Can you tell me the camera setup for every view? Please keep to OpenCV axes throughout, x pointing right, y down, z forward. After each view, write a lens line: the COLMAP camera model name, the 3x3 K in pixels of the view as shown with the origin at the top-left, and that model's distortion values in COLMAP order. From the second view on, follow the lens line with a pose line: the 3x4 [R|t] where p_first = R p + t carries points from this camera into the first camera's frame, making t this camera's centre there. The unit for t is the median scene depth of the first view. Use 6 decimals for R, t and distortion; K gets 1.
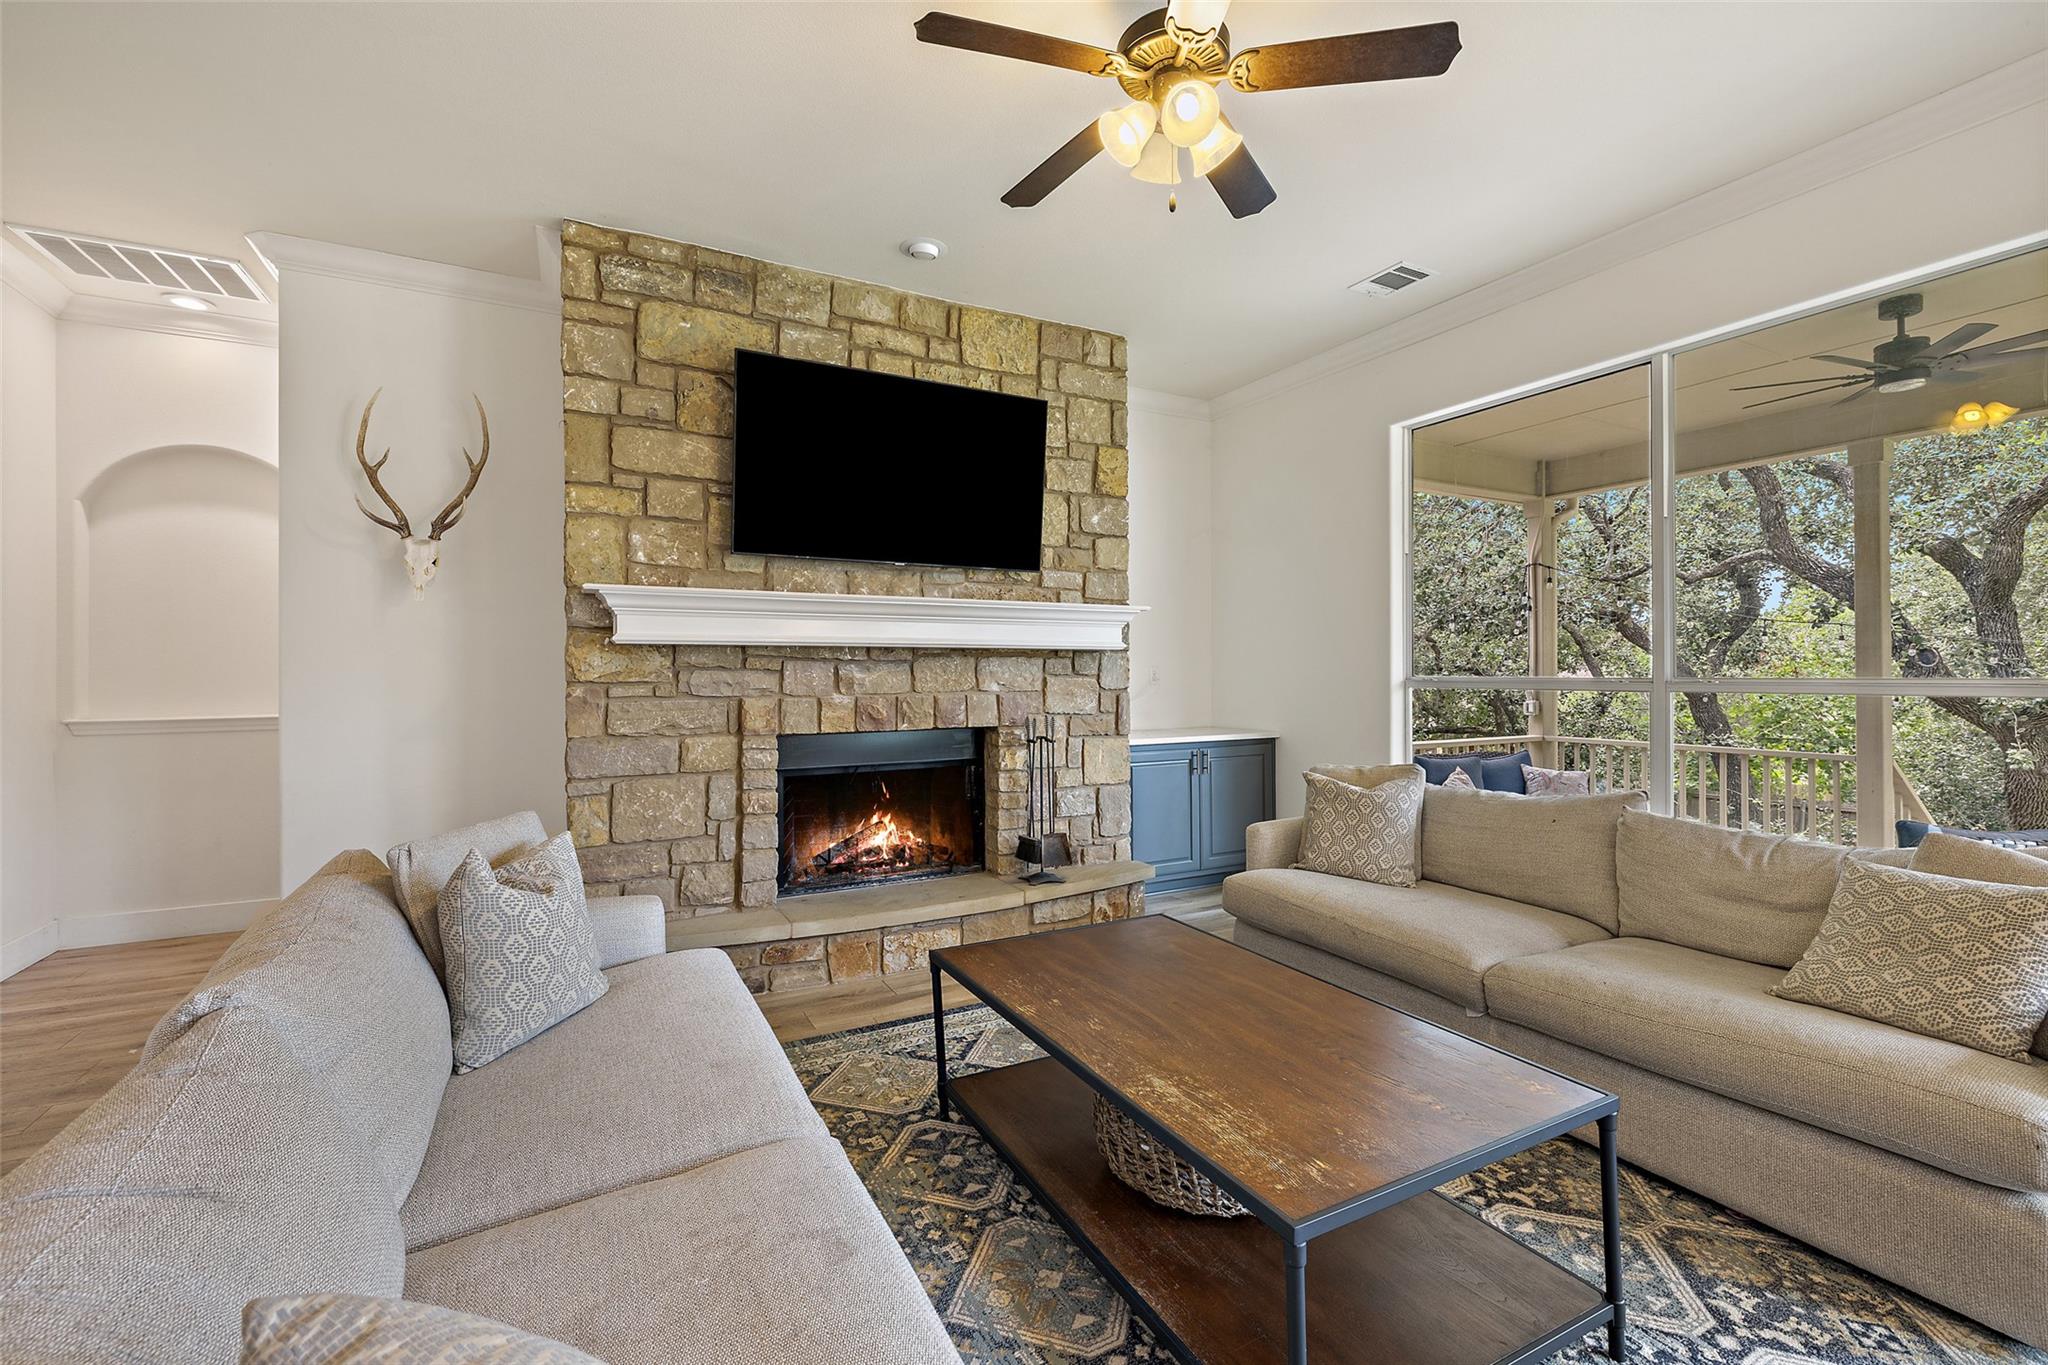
lens RADIAL K [[866.0, 0, 1016.1], [0, 866.0, 667.0], [0, 0, 1]] dist [0.002404, 0.000130]
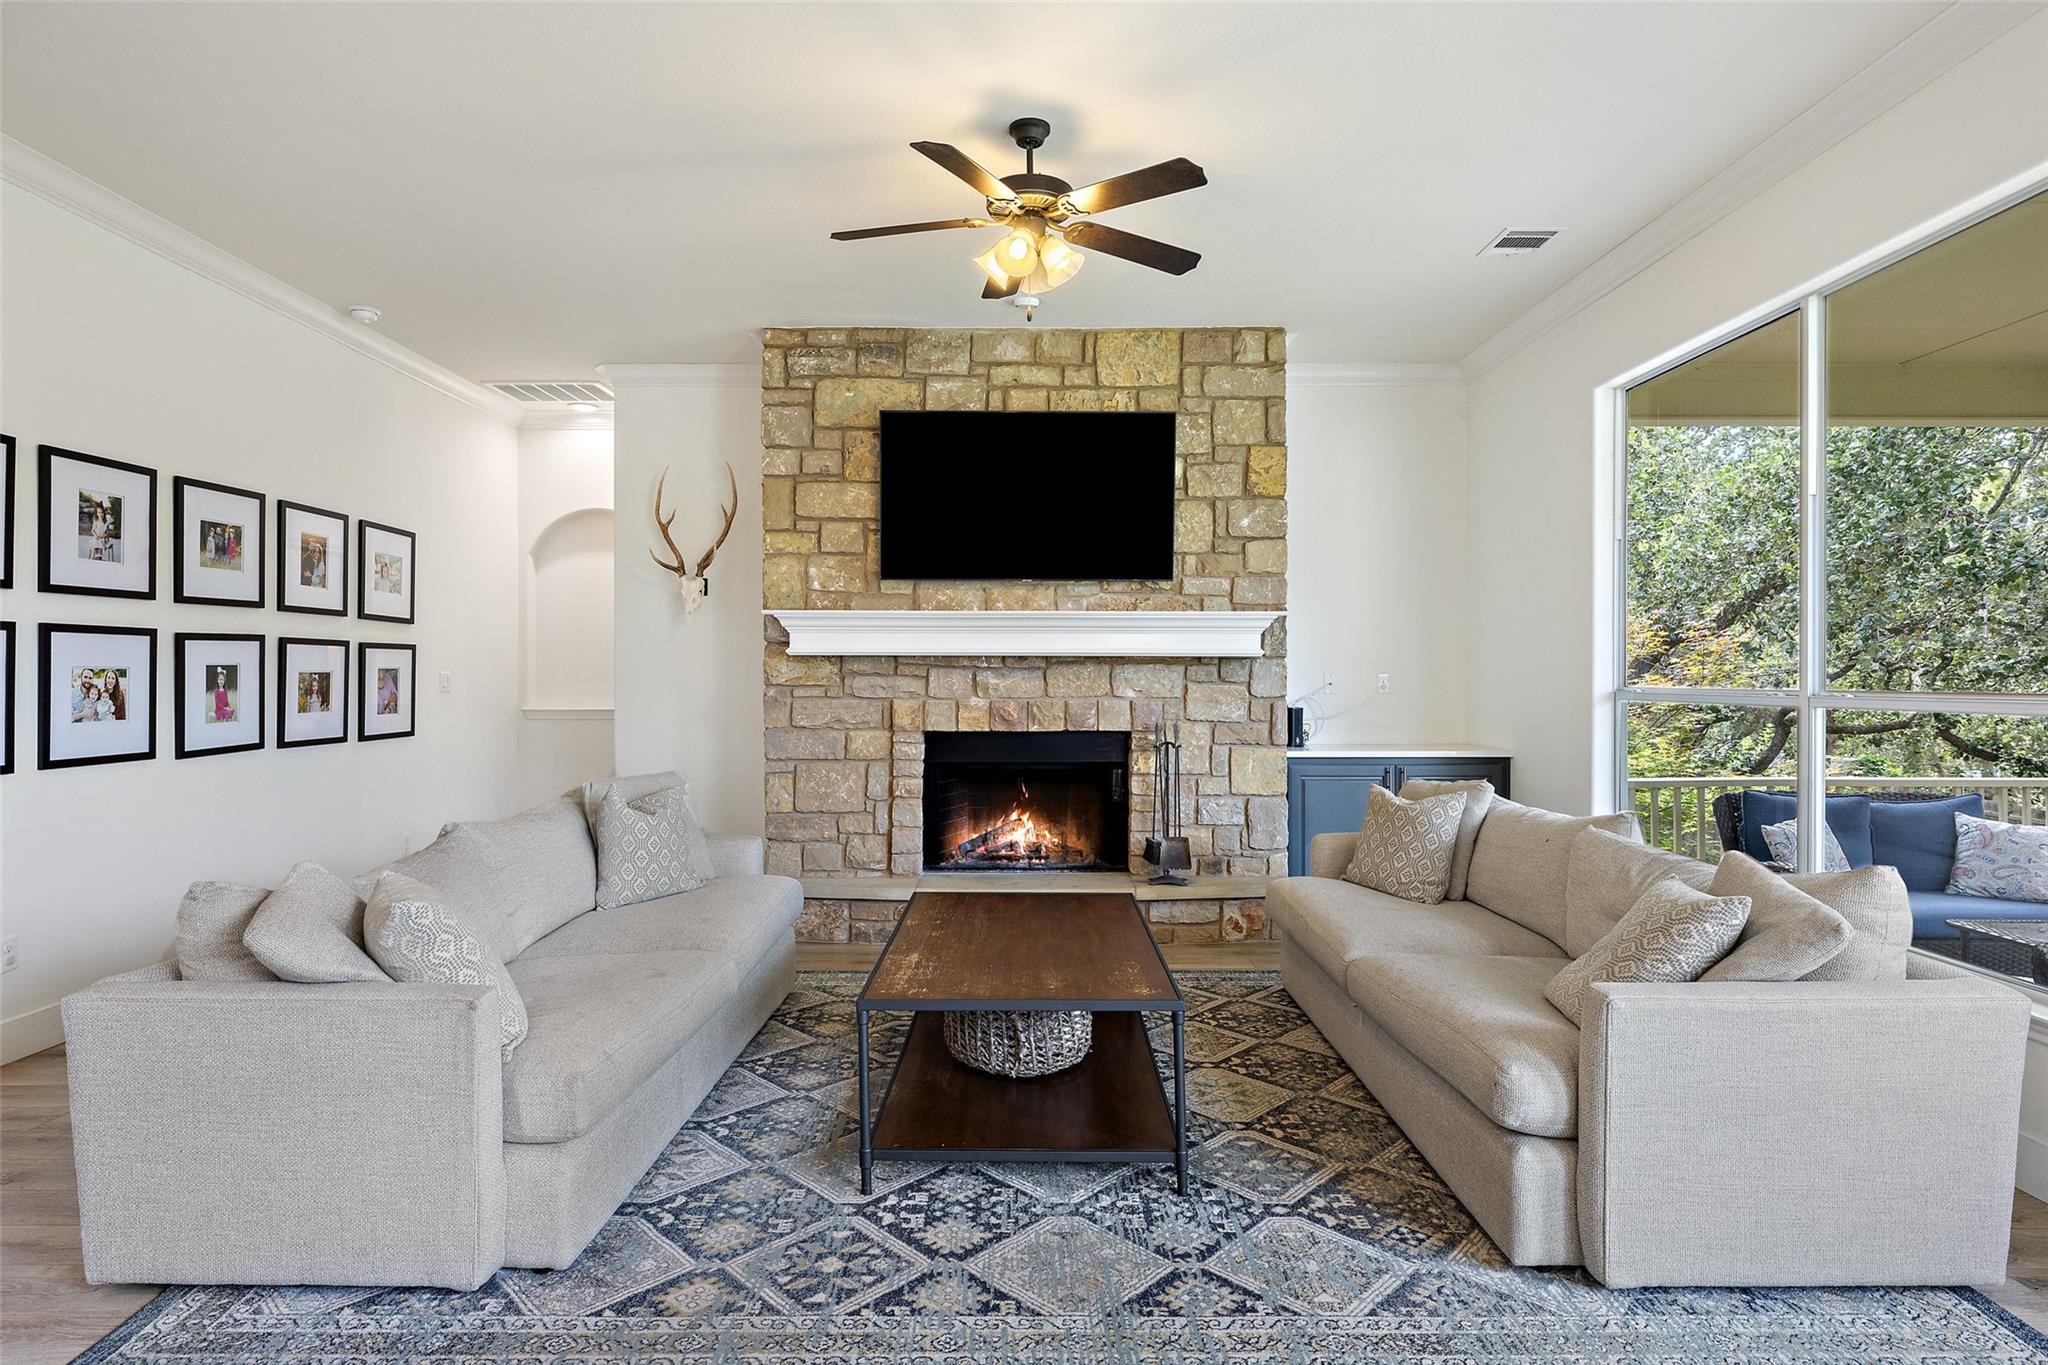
lens RADIAL K [[1124.7, 0, 1031.2], [0, 1124.7, 679.4], [0, 0, 1]] dist [0.005920, 0.001281]
pose [[0.884780, 0.006007, -0.465970, 0.552471], [-0.002042, 0.999957, 0.009013, -0.005924], [0.466004, -0.007023, 0.884755, -0.273165]]
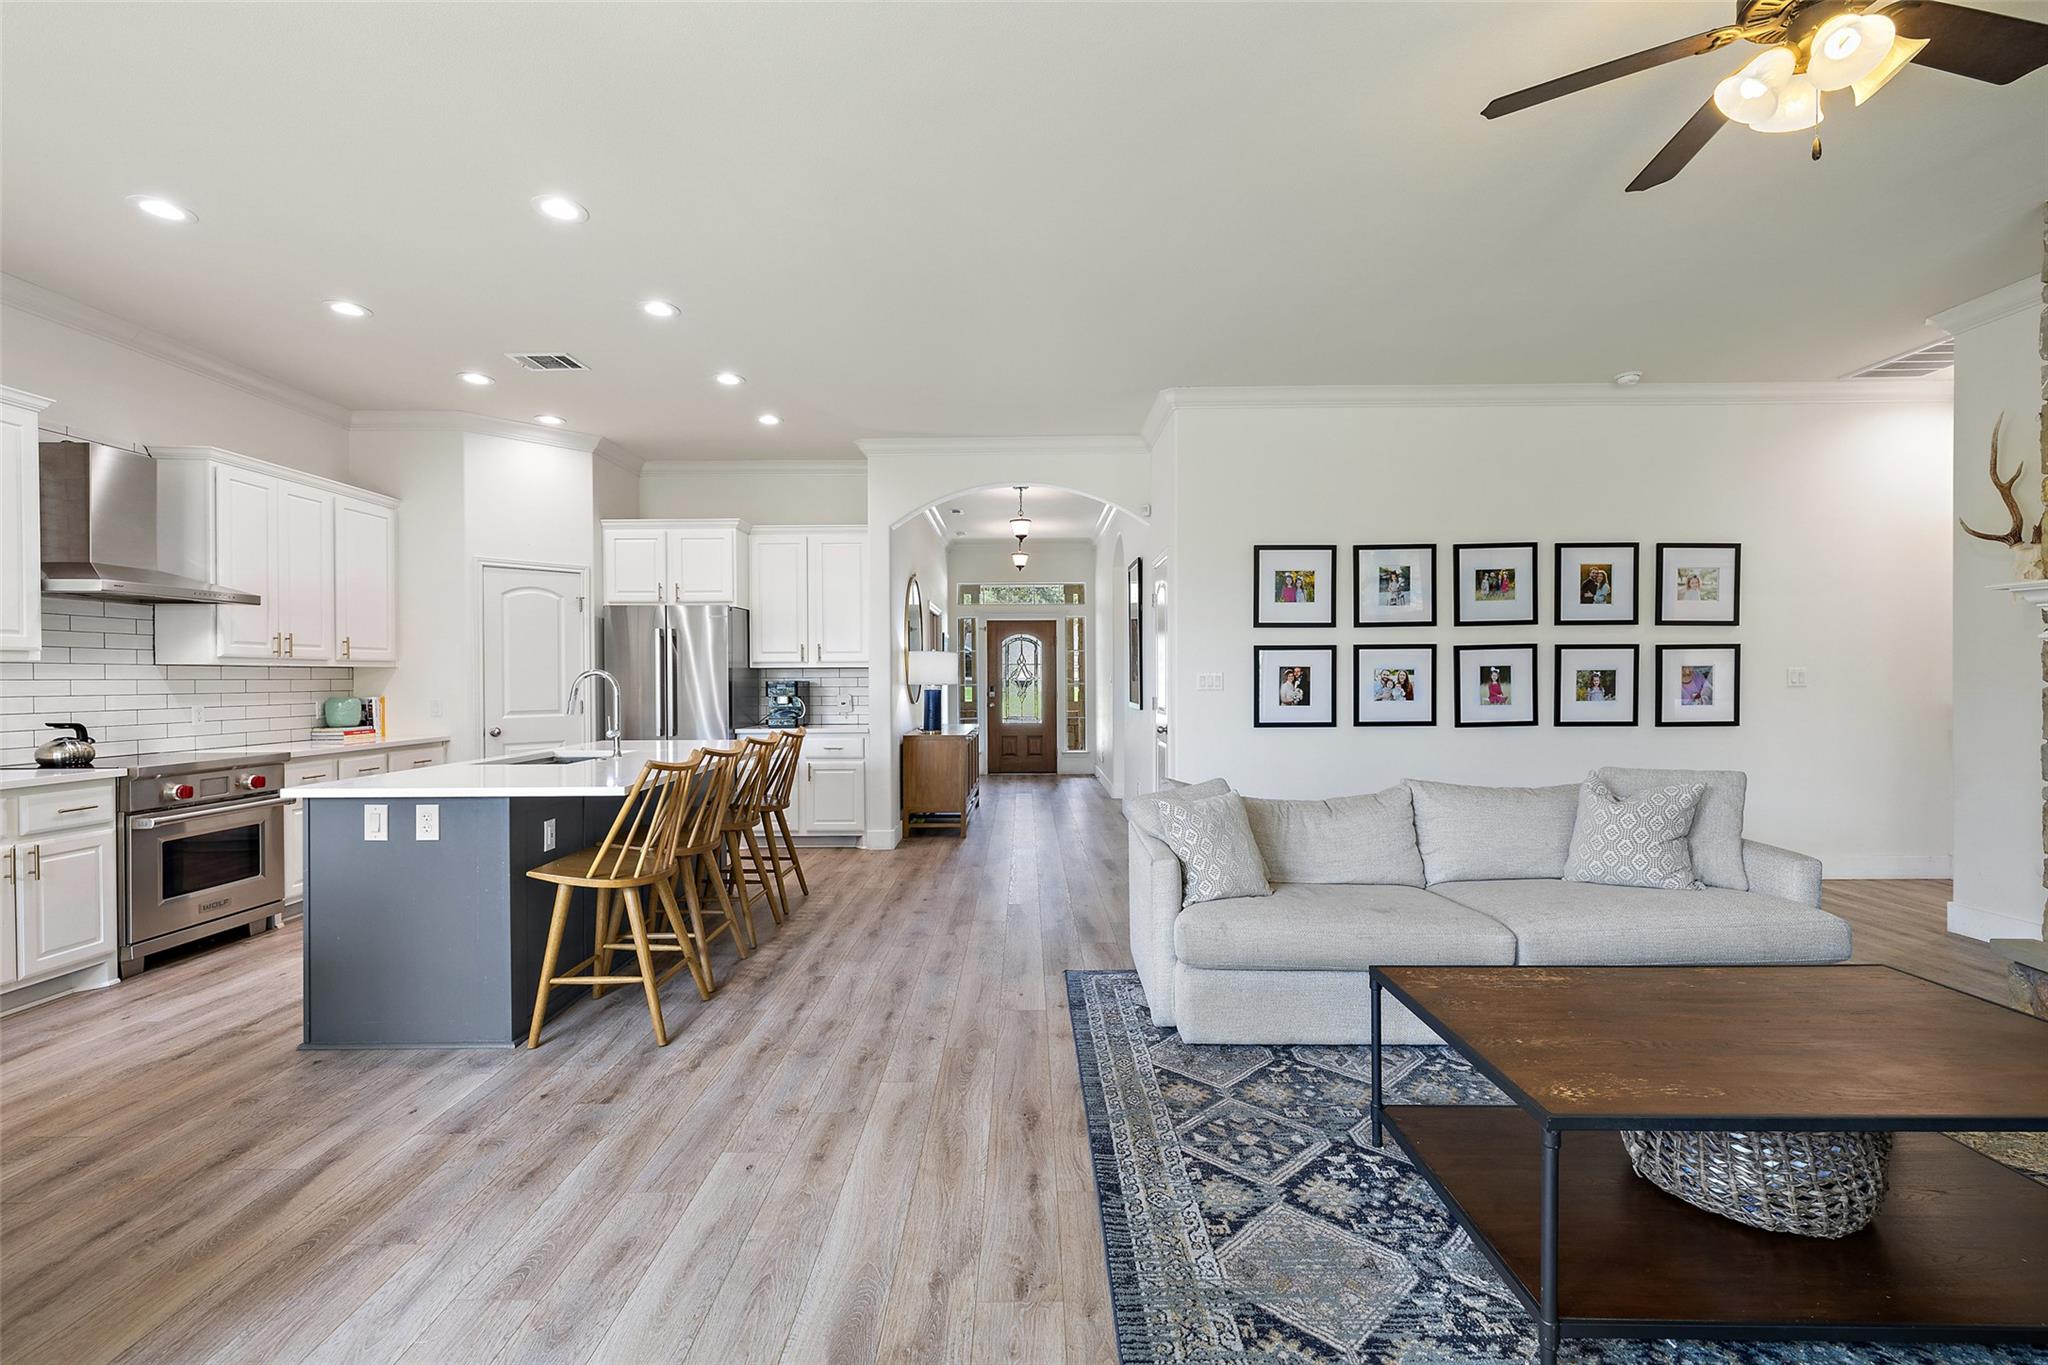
lens RADIAL K [[866.0, 0, 1020.0], [0, 866.0, 681.0], [0, 0, 1]] dist [0.002404, 0.000130]
pose [[-0.475429, 0.009412, -0.879704, 0.775490], [0.010792, 0.999930, 0.004865, 0.000323], [0.879688, -0.007181, -0.475497, 0.391743]]
